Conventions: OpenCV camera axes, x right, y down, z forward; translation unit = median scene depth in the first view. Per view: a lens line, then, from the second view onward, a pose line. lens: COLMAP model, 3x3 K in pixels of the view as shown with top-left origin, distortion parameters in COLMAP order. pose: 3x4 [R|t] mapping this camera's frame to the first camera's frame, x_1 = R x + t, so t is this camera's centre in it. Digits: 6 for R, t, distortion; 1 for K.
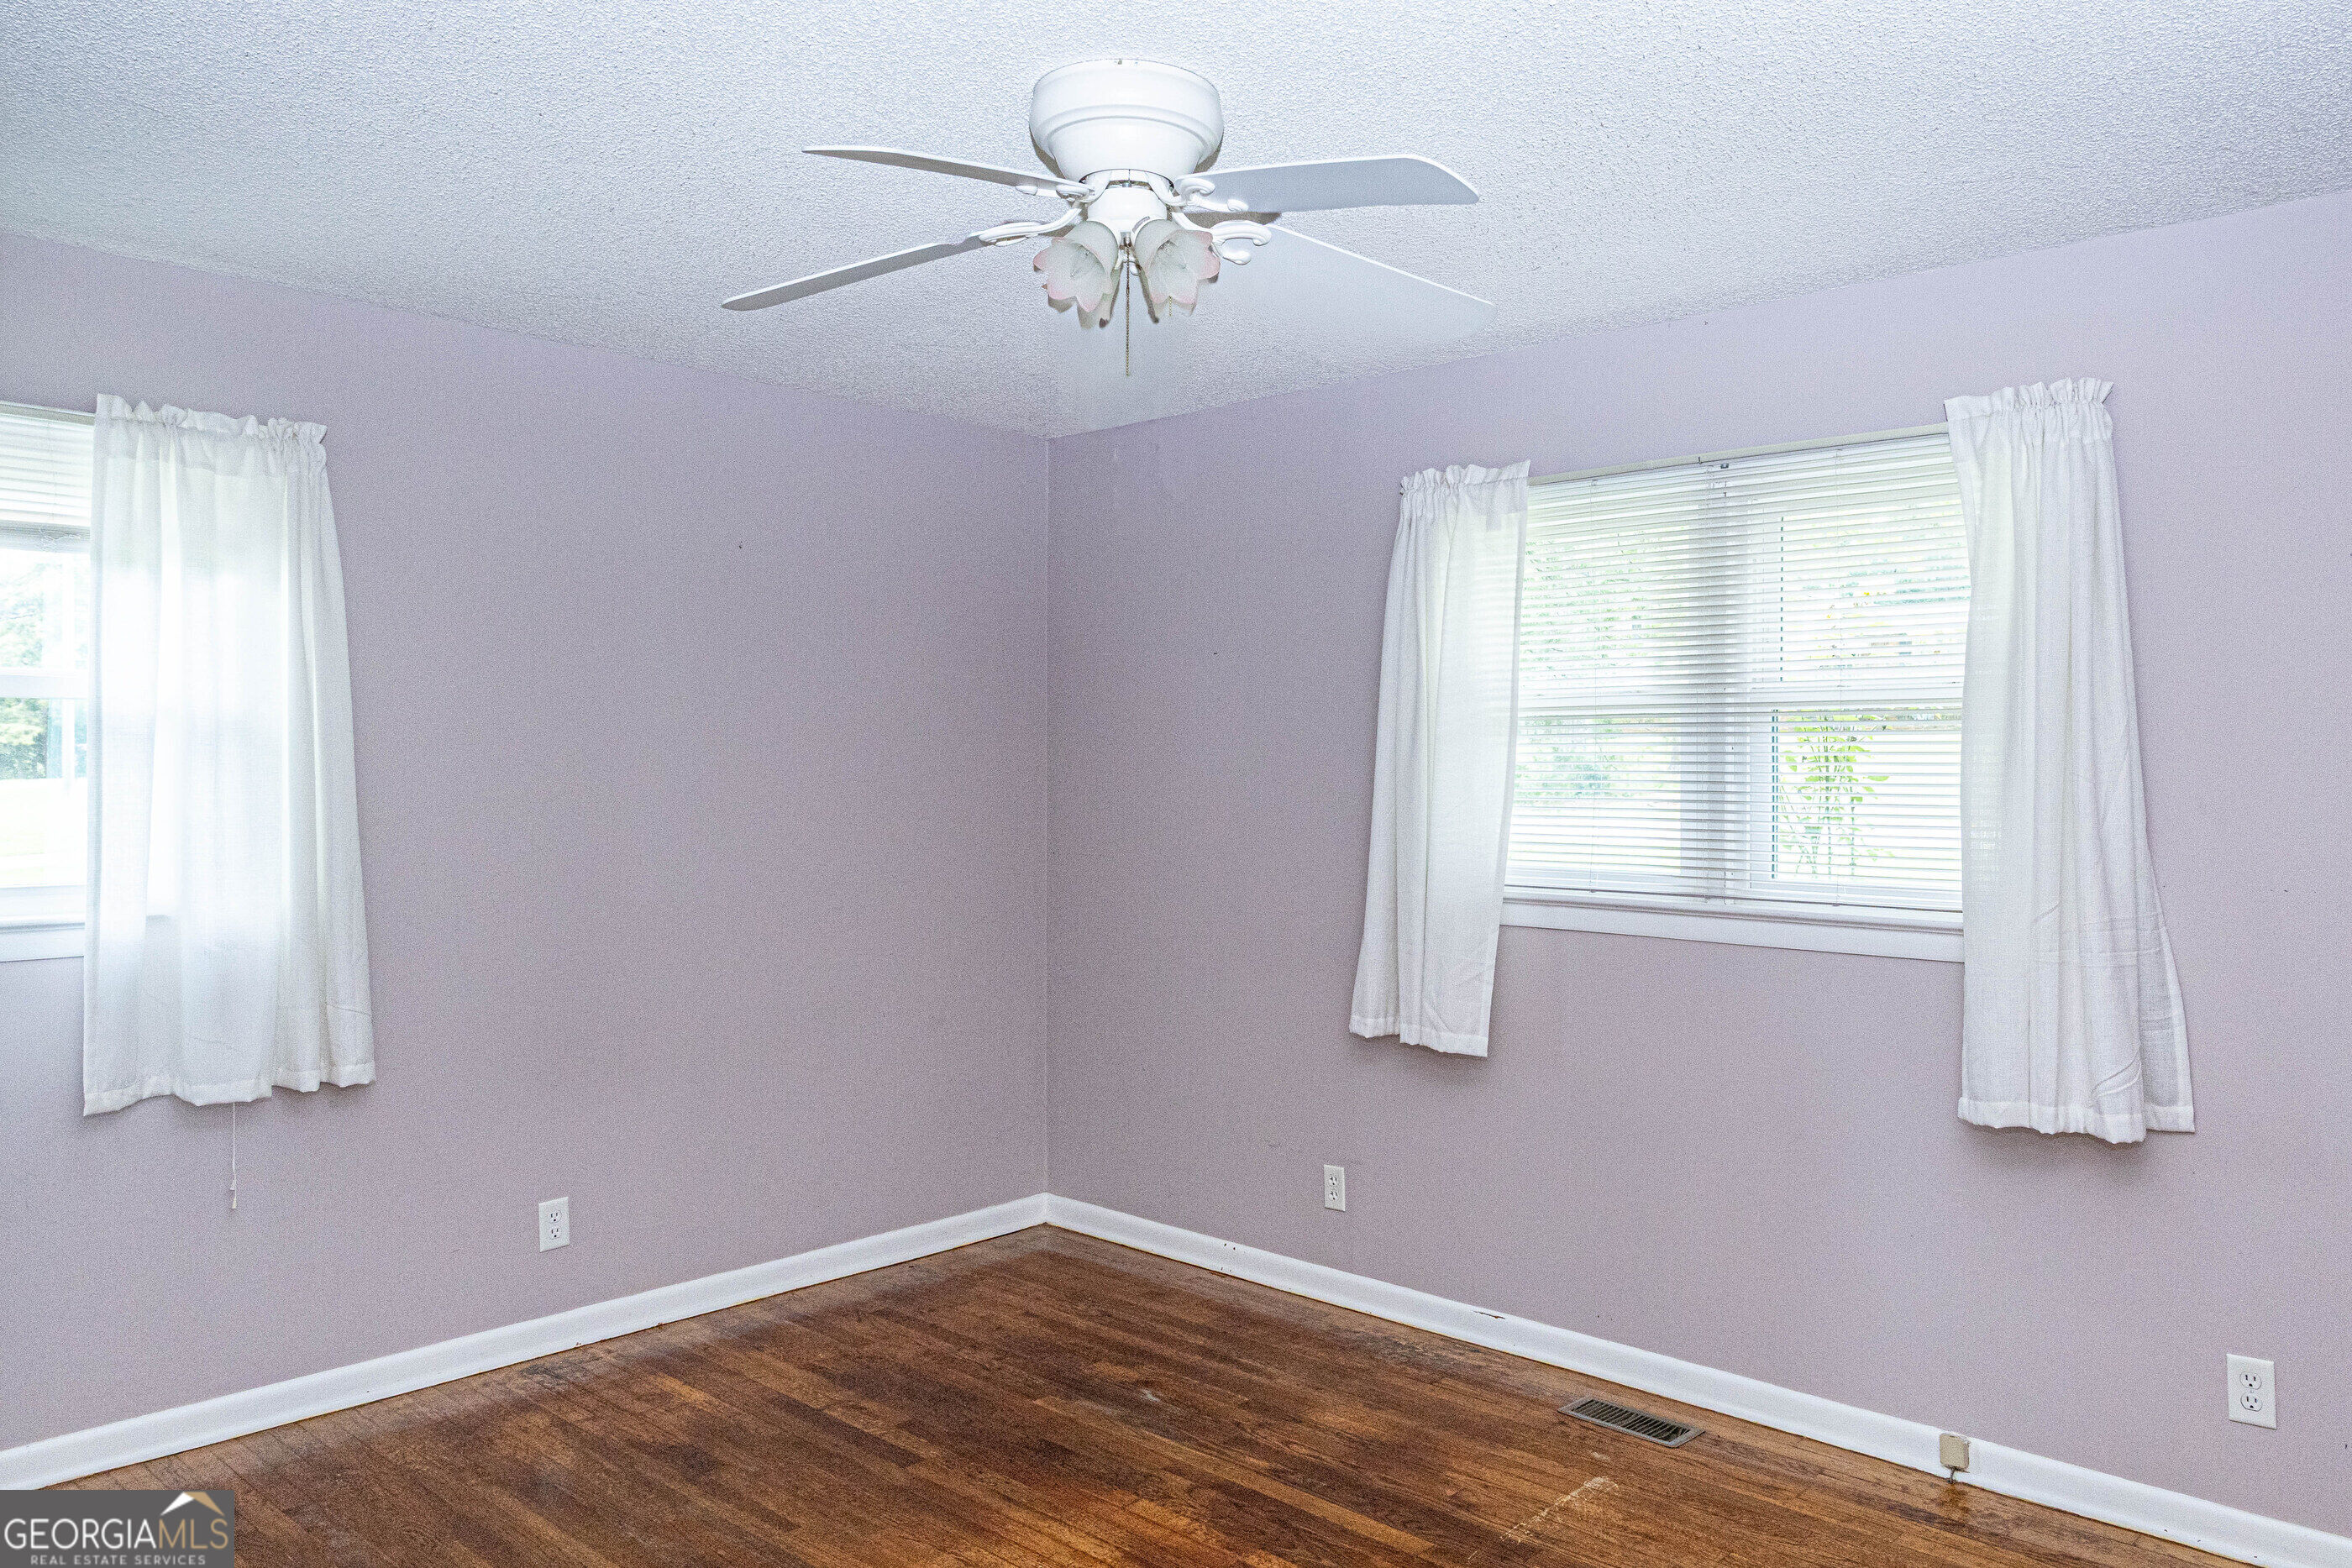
lens RADIAL K [[1755.6, 0, 1176.5], [0, 1755.6, 776.4], [0, 0, 1]] dist [-0.000785, -0.001712]
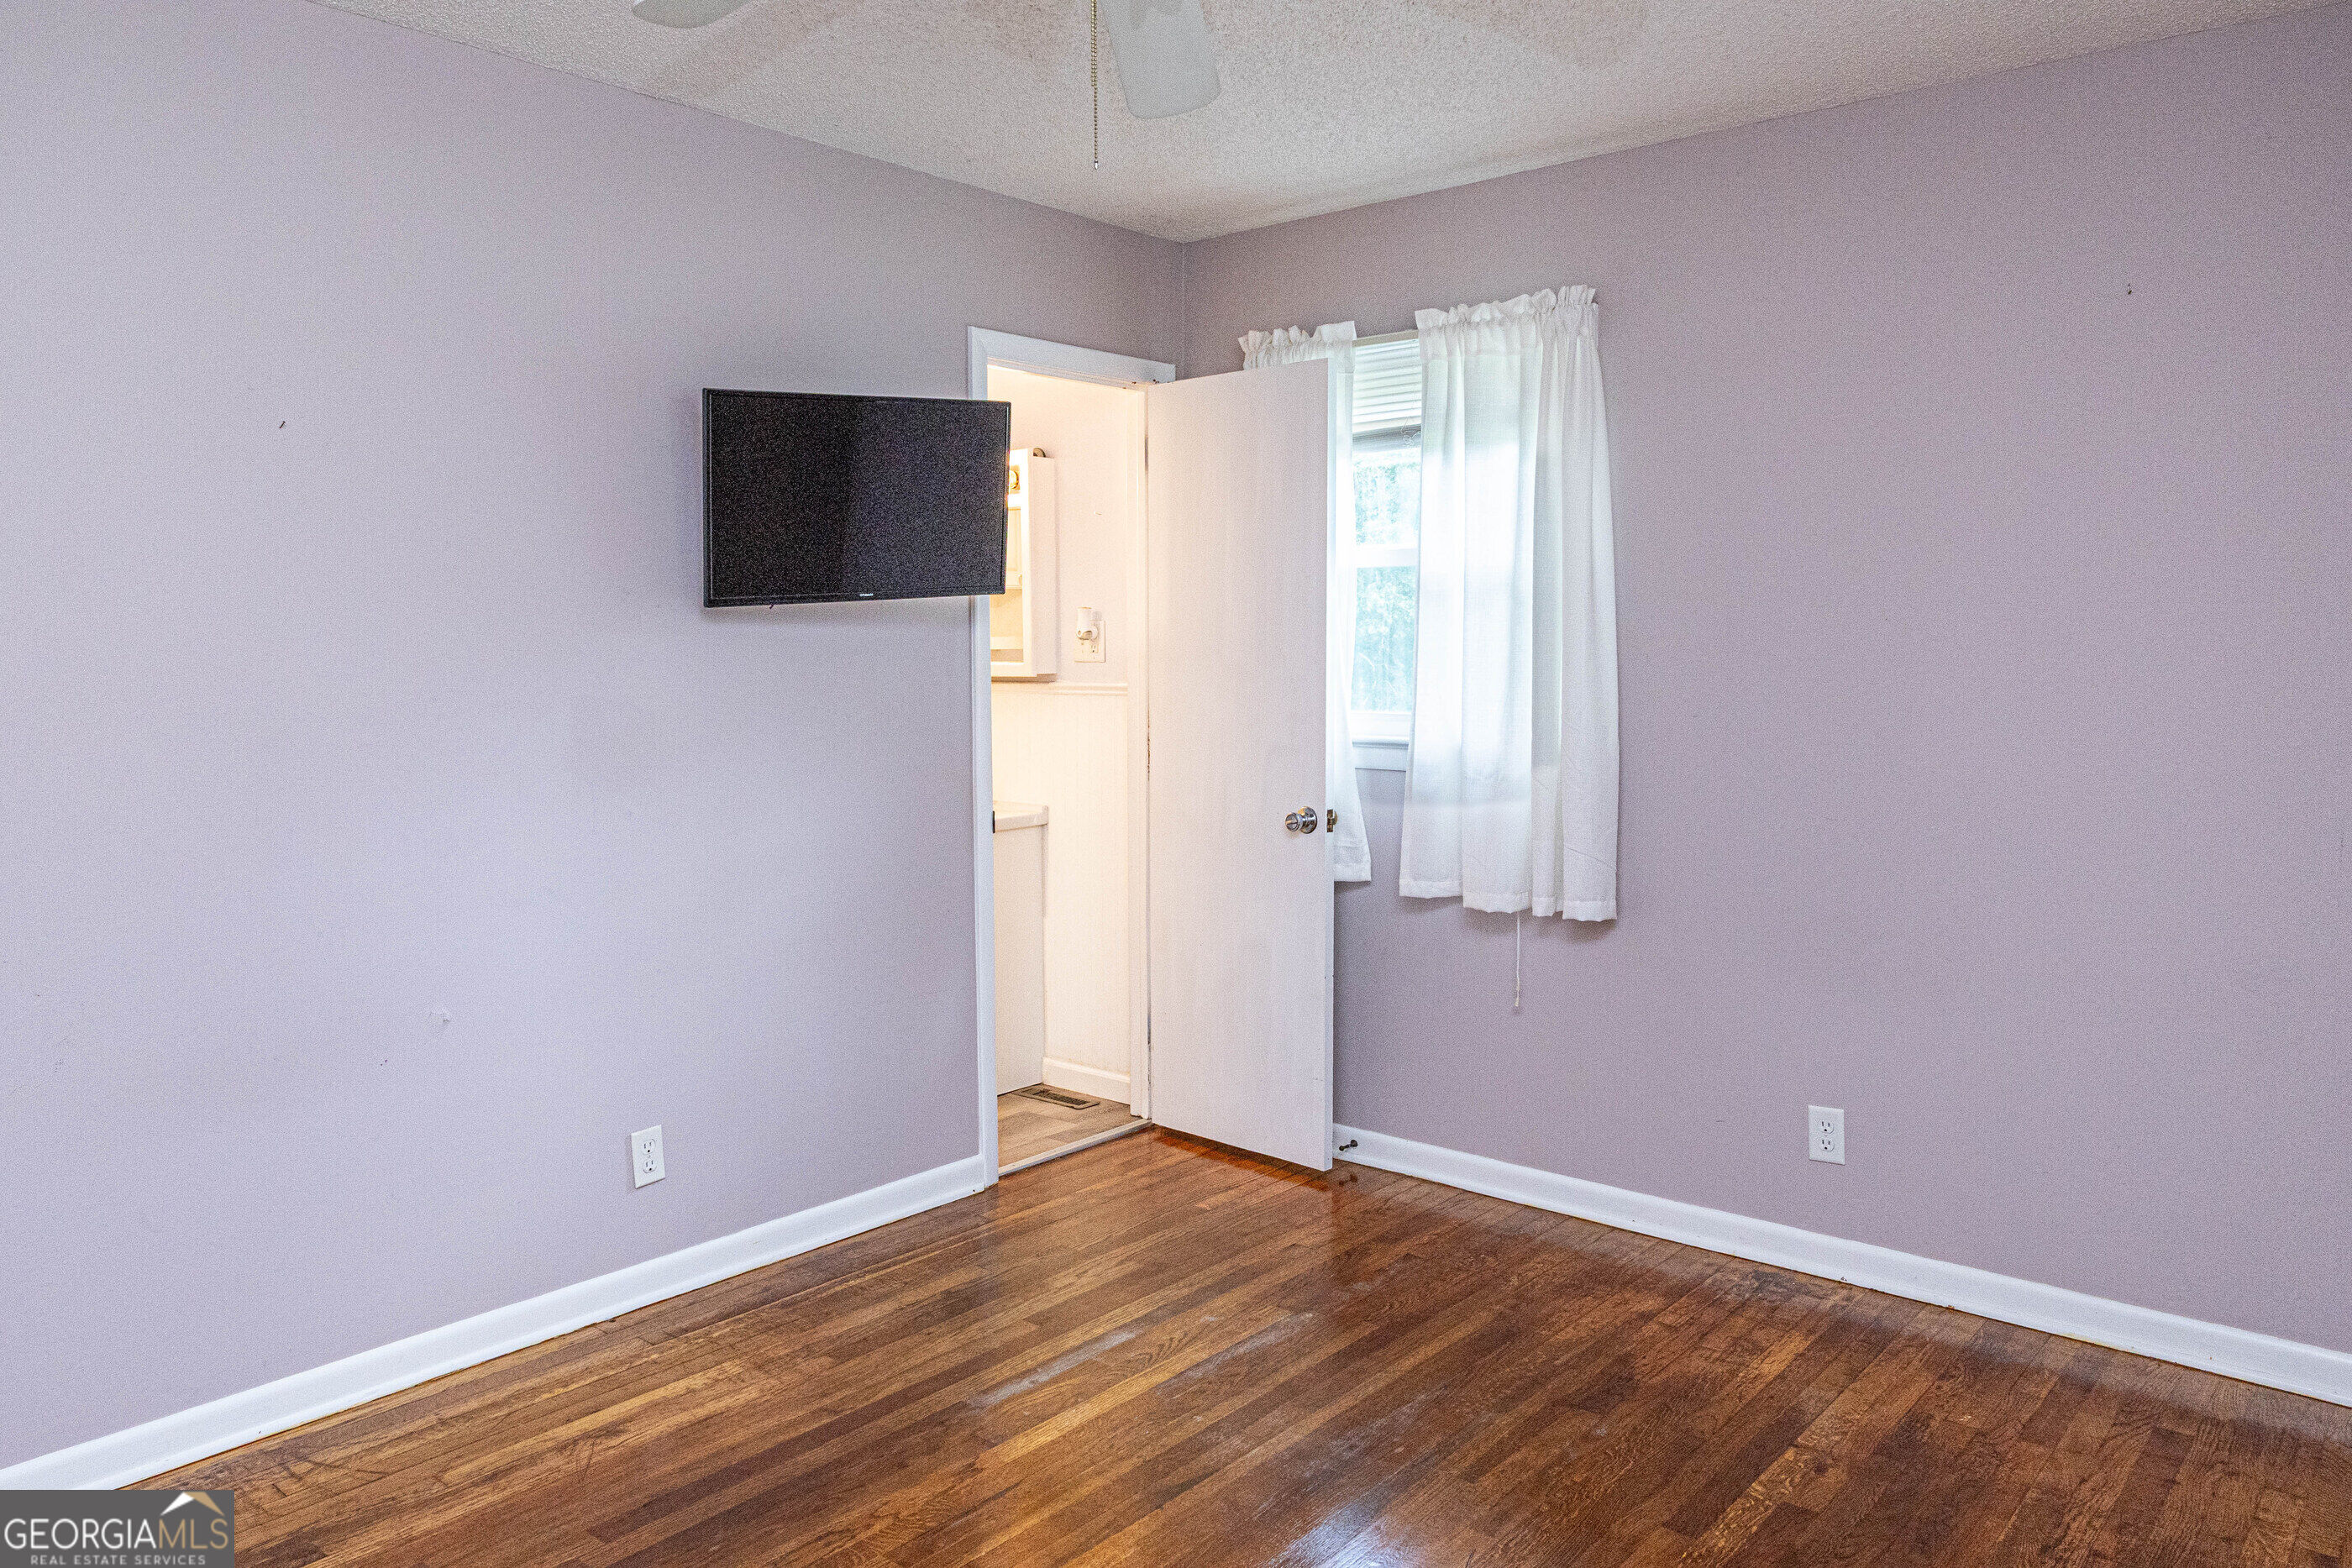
lens RADIAL K [[1611.9, 0, 1177.4], [0, 1611.9, 792.3], [0, 0, 1]] dist [0.000256, 0.004371]
pose [[0.053986, 0.092038, -0.994291, 0.452363], [-0.005707, 0.995755, 0.091864, 0.010819], [0.998525, 0.000715, 0.054282, 0.675602]]
